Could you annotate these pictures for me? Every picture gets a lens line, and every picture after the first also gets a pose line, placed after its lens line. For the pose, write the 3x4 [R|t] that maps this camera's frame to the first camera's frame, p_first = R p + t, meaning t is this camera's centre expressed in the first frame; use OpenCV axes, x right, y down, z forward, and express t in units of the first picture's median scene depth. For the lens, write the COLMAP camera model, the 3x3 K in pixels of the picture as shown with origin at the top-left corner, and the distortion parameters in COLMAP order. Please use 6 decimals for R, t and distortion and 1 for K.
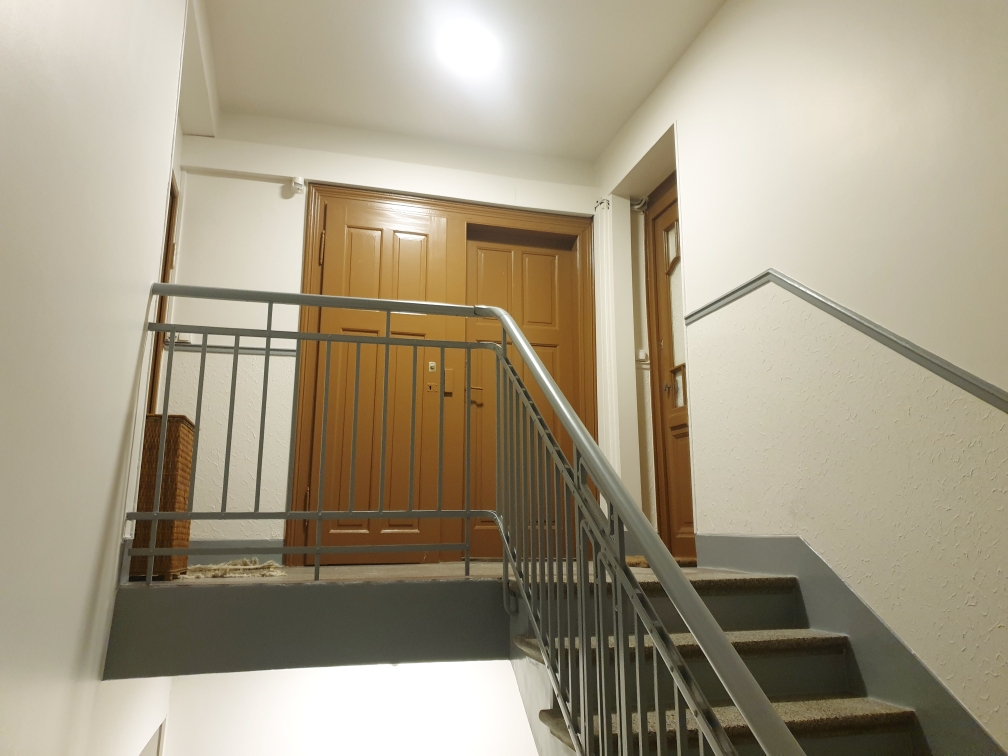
lens RADIAL K [[806.2, 0, 506.0], [0, 806.2, 333.3], [0, 0, 1]] dist [0.082912, -0.002925]
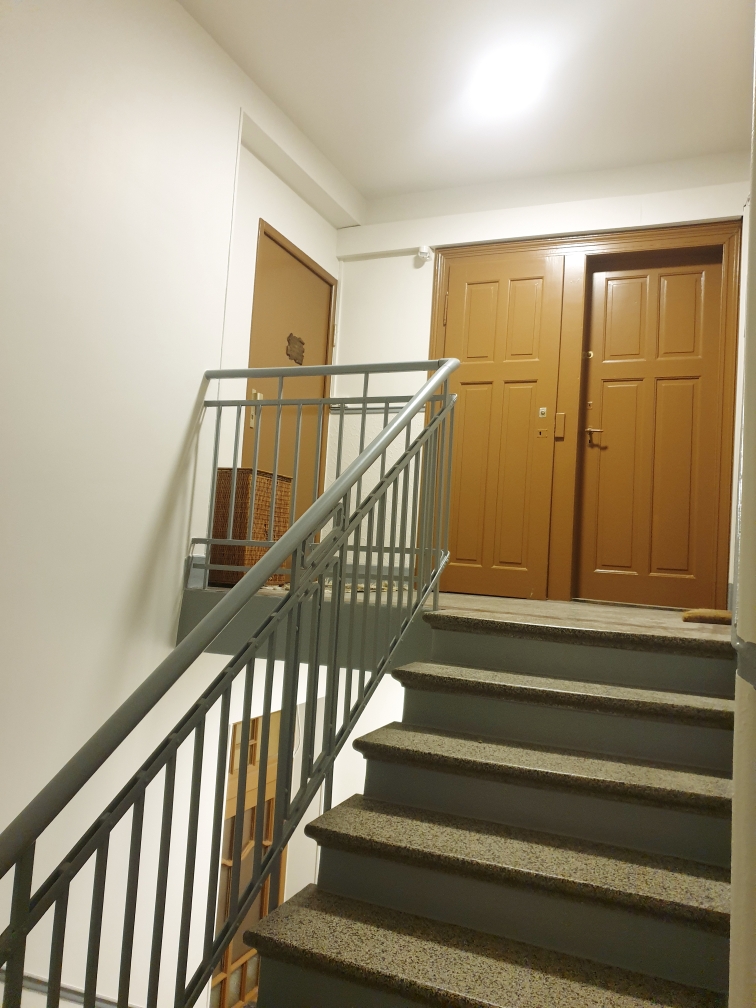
lens RADIAL K [[775.1, 0, 378.0], [0, 775.1, 504.0], [0, 0, 1]] dist [0.005330, -0.001476]
pose [[0.774125, 0.004972, -0.633013, 0.356896], [0.094558, 0.987842, 0.123396, 0.015431], [0.625930, -0.155381, 0.764243, 0.113132]]
